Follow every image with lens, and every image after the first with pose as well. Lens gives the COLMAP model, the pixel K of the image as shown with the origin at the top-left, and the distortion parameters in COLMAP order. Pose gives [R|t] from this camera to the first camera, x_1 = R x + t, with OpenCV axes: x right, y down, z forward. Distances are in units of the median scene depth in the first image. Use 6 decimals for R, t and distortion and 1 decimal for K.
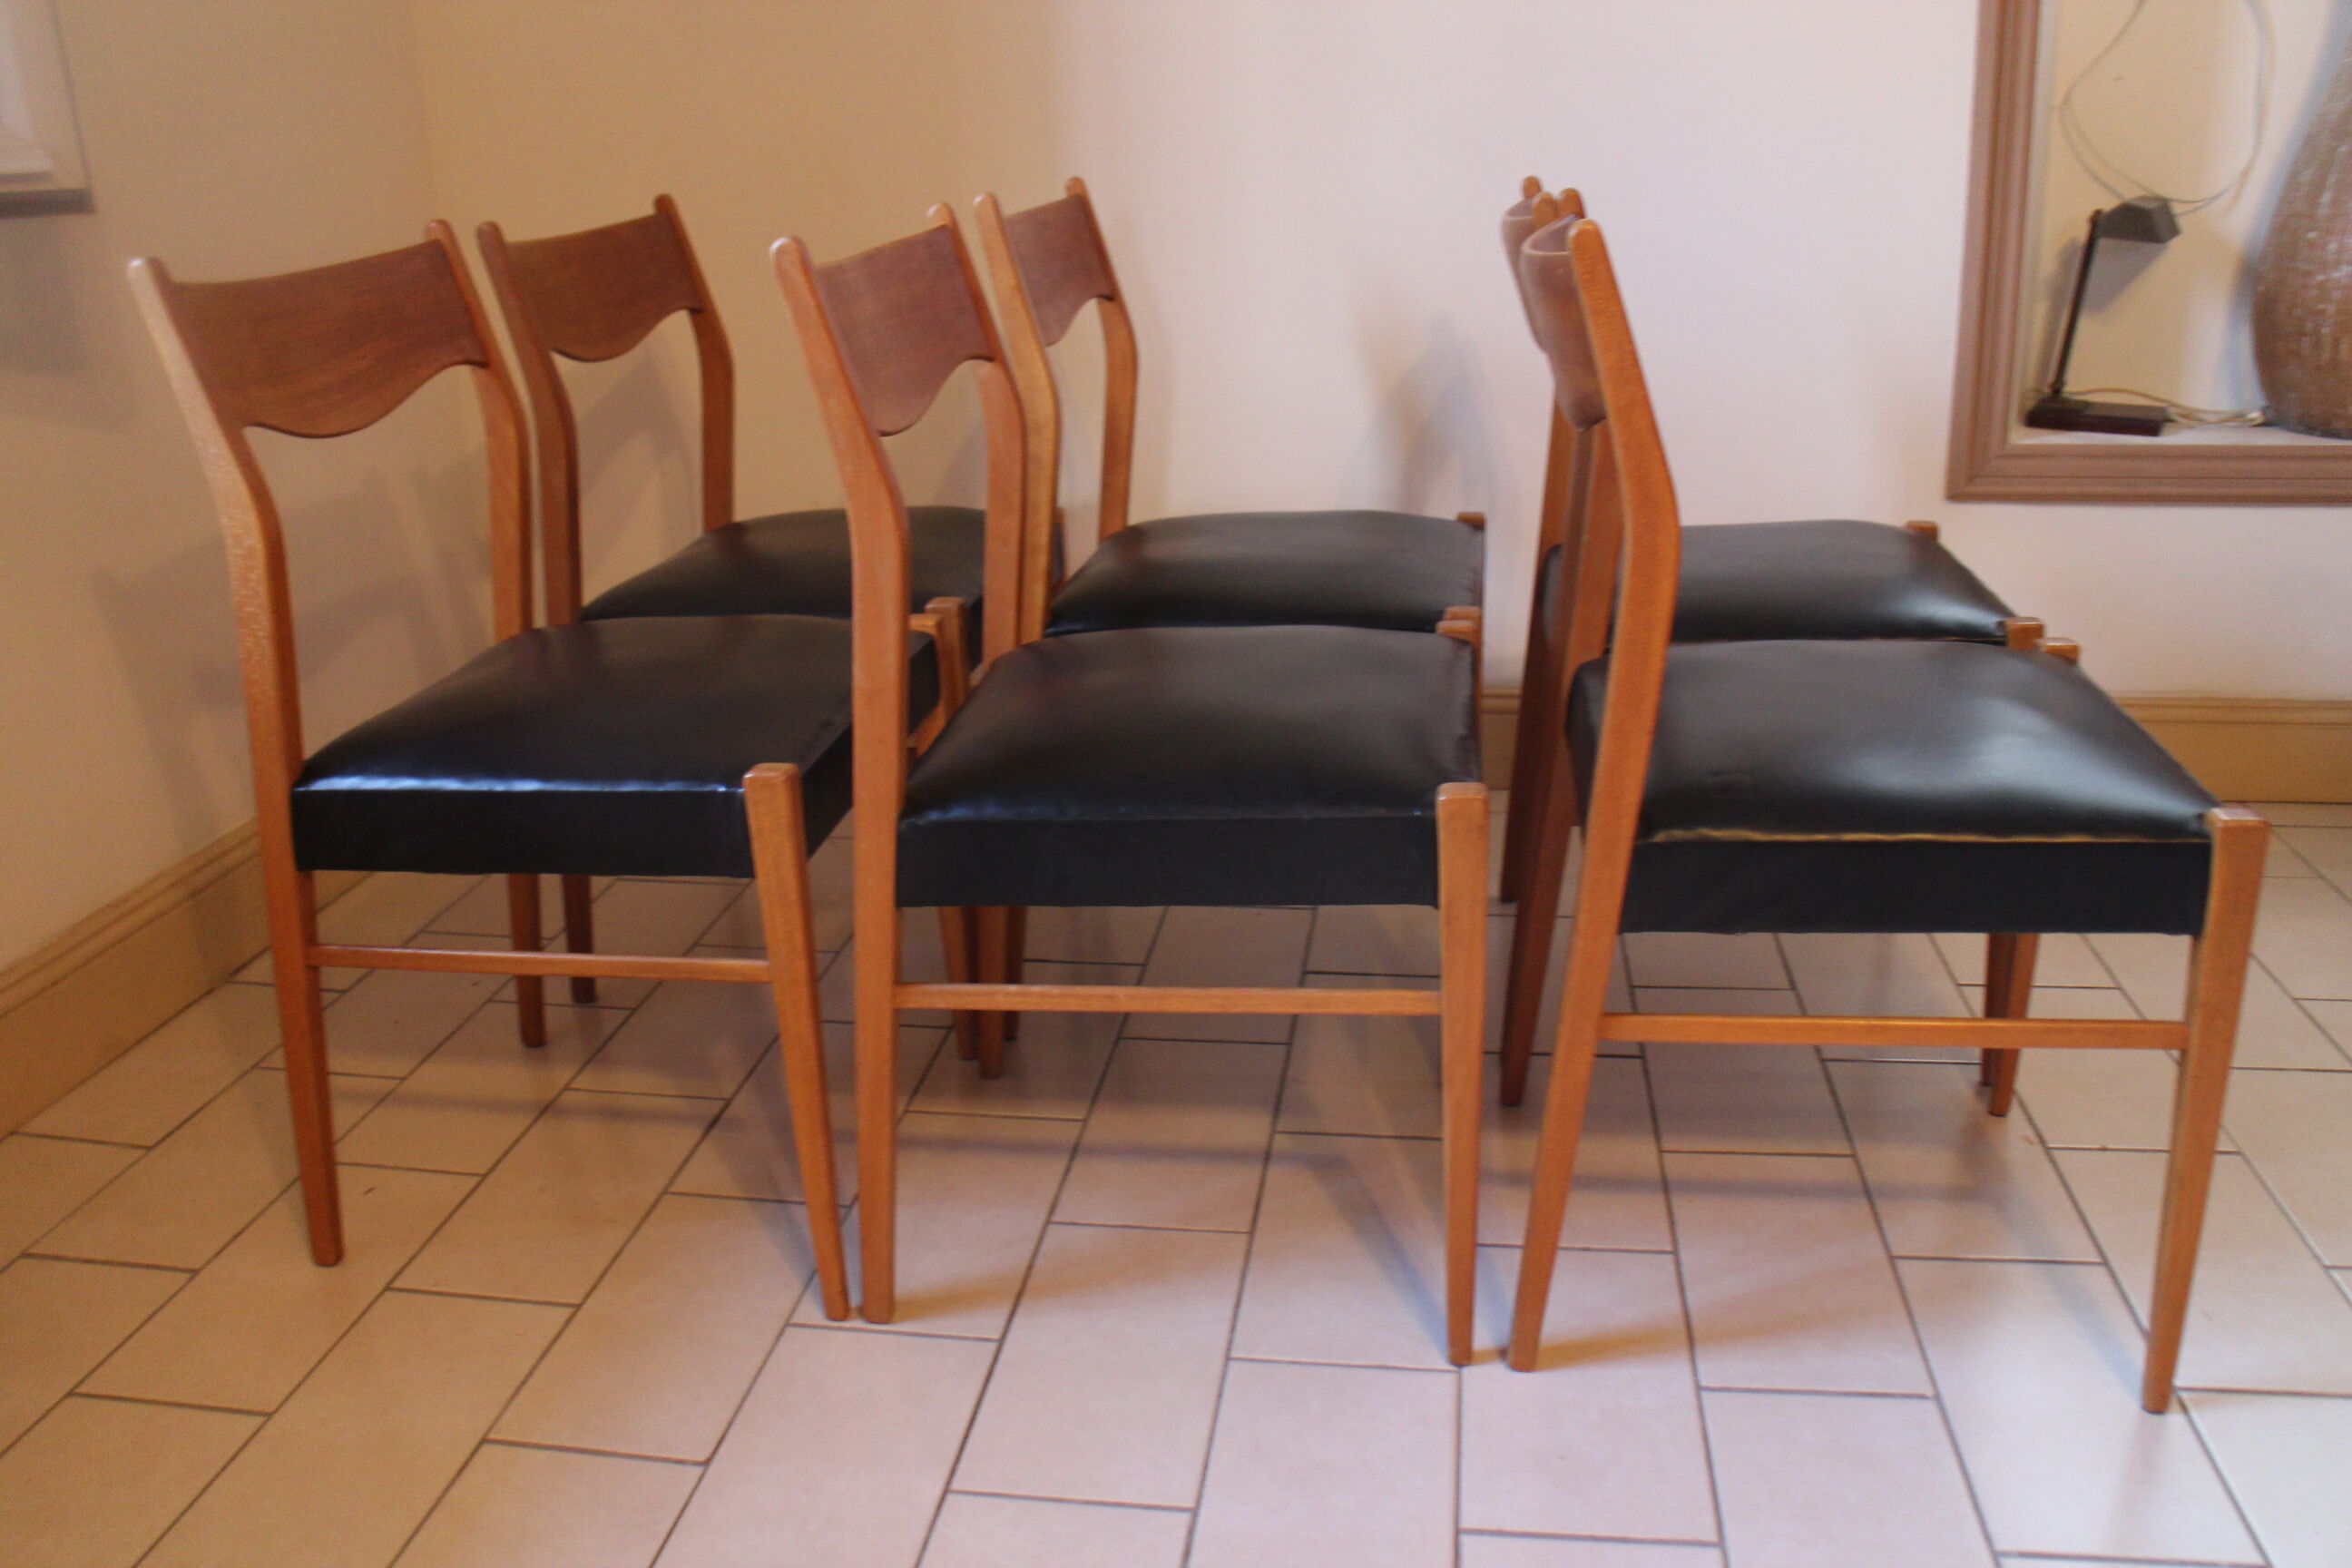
lens RADIAL K [[1965.7, 0, 1176.9], [0, 1965.7, 772.5], [0, 0, 1]] dist [-0.241584, 0.226405]
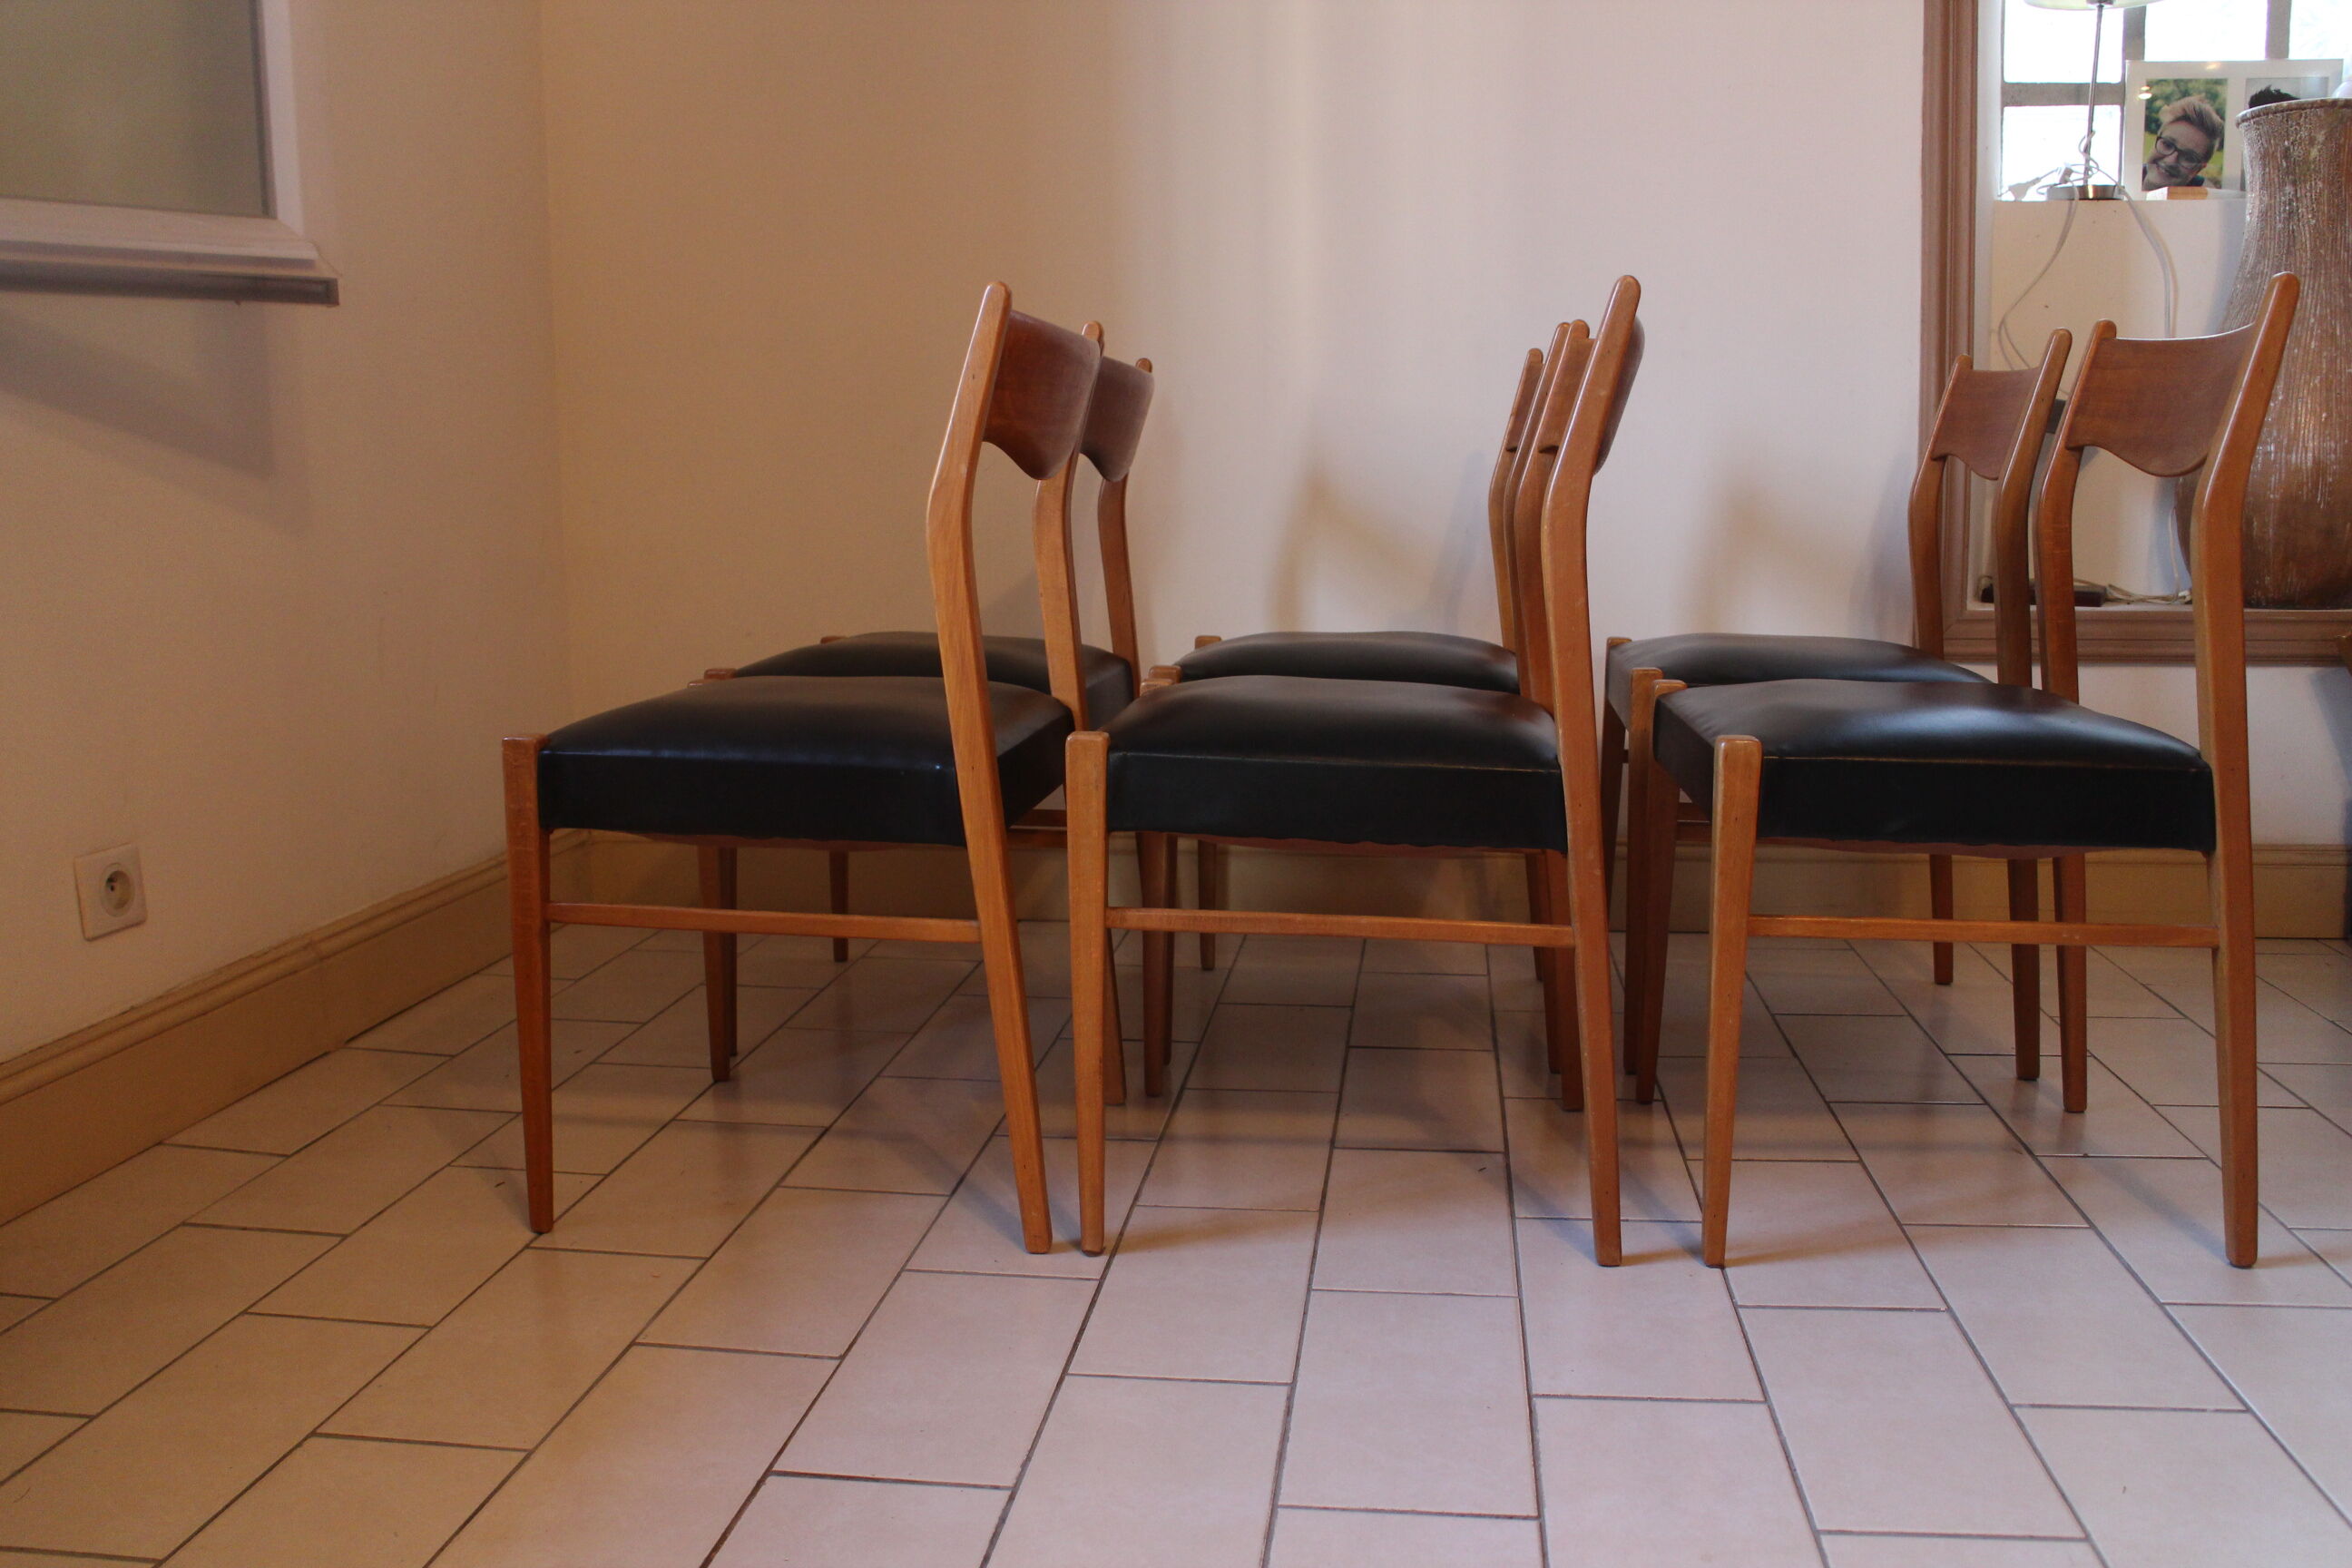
lens RADIAL K [[1965.7, 0, 1176.9], [0, 1965.7, 772.5], [0, 0, 1]] dist [-0.241584, 0.226405]
pose [[0.999867, 0.010382, 0.012596, -0.057787], [-0.008045, 0.984871, -0.173104, 0.177612], [-0.014202, 0.172980, 0.984823, -0.121382]]
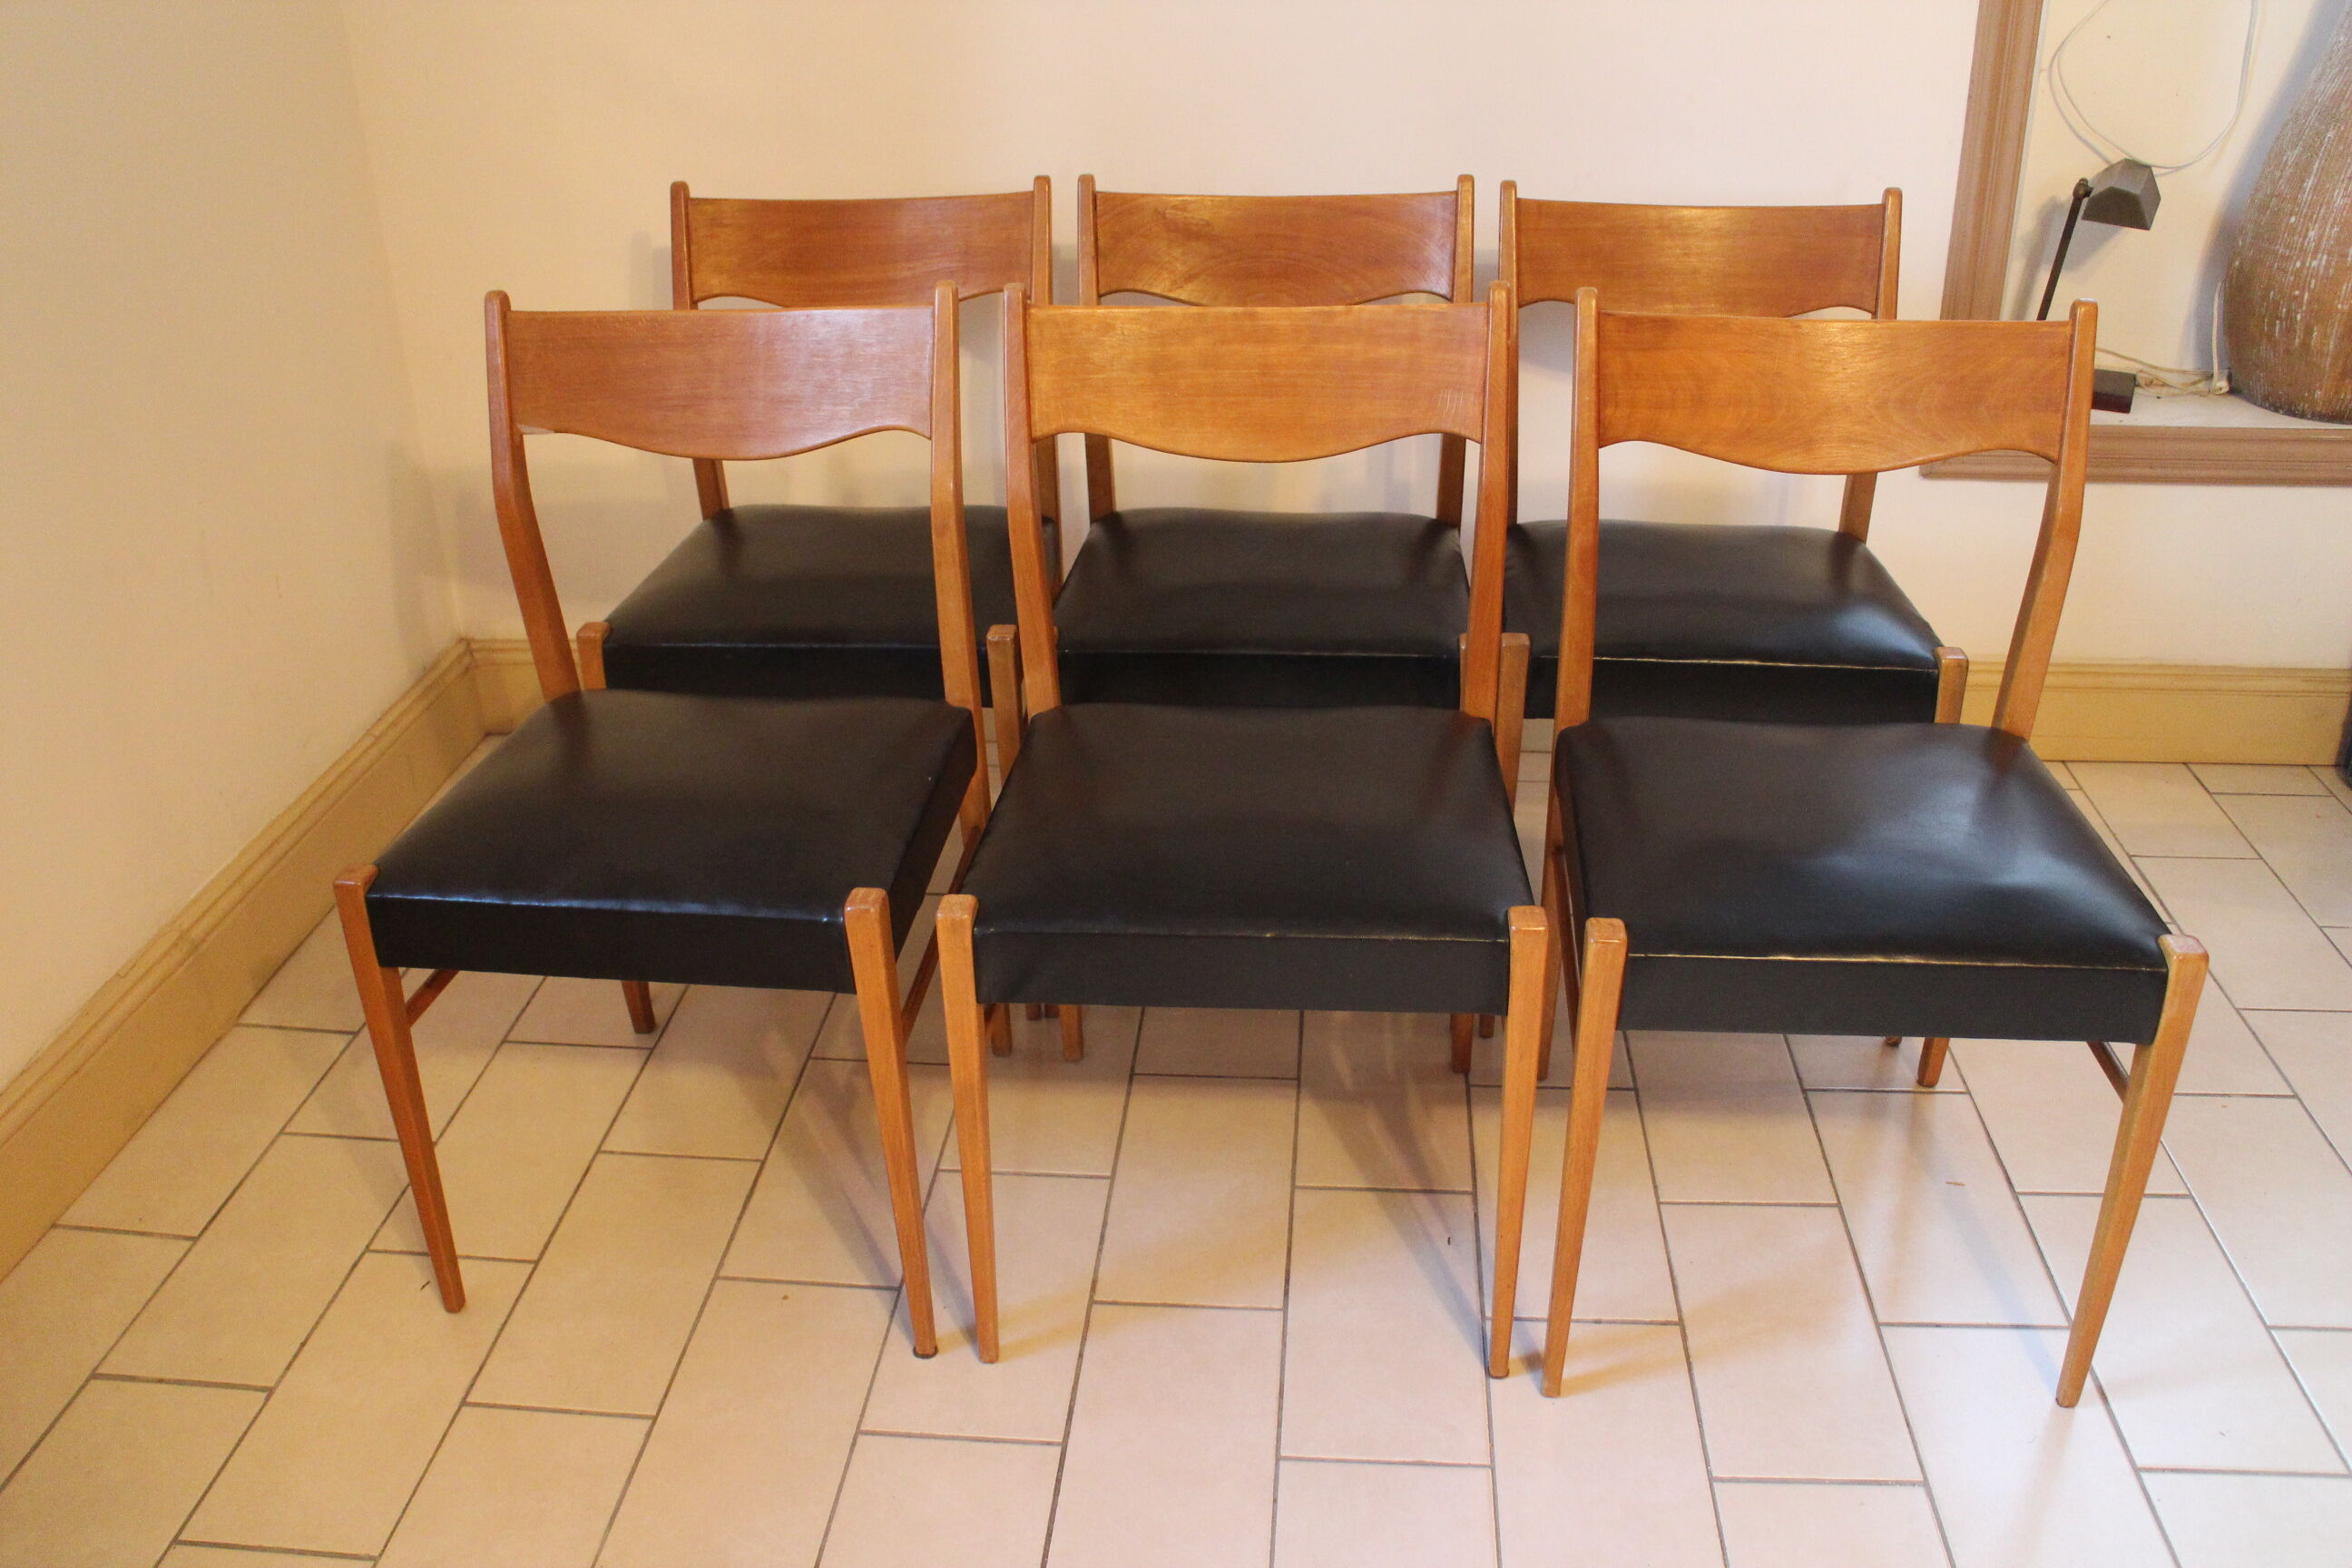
lens RADIAL K [[1965.7, 0, 1176.9], [0, 1965.7, 772.5], [0, 0, 1]] dist [-0.241584, 0.226405]
pose [[0.998214, -0.022886, 0.055184, -0.070503], [0.014424, 0.988714, 0.149121, -0.206828], [-0.057974, -0.148058, 0.987278, 0.001302]]
